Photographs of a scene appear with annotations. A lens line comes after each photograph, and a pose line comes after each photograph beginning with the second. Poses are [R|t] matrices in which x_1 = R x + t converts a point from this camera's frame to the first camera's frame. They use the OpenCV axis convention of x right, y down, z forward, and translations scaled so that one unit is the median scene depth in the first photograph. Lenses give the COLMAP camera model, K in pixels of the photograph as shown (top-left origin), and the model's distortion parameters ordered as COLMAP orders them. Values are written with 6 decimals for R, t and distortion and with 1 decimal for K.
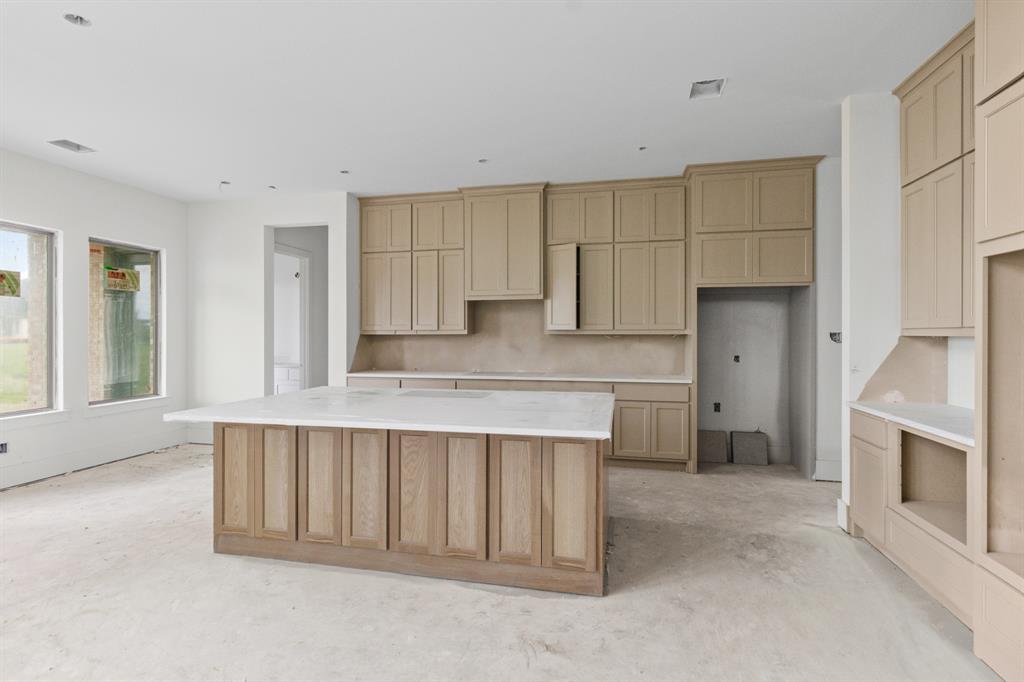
lens RADIAL K [[484.9, 0, 516.4], [0, 484.9, 325.7], [0, 0, 1]] dist [0.004402, 0.001237]
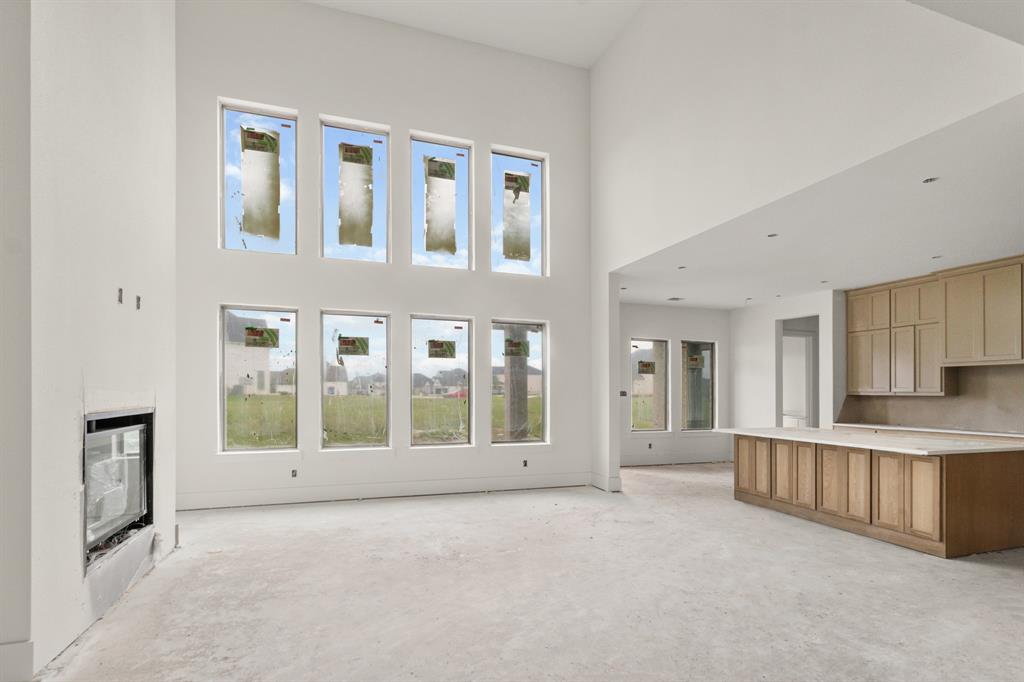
lens RADIAL K [[484.9, 0, 516.4], [0, 484.9, 384.3], [0, 0, 1]] dist [0.004402, 0.001237]
pose [[0.512998, -0.003142, -0.858384, 0.370160], [0.001560, 0.999995, -0.002728, -0.008340], [0.858389, 0.000060, 0.513000, -0.466003]]
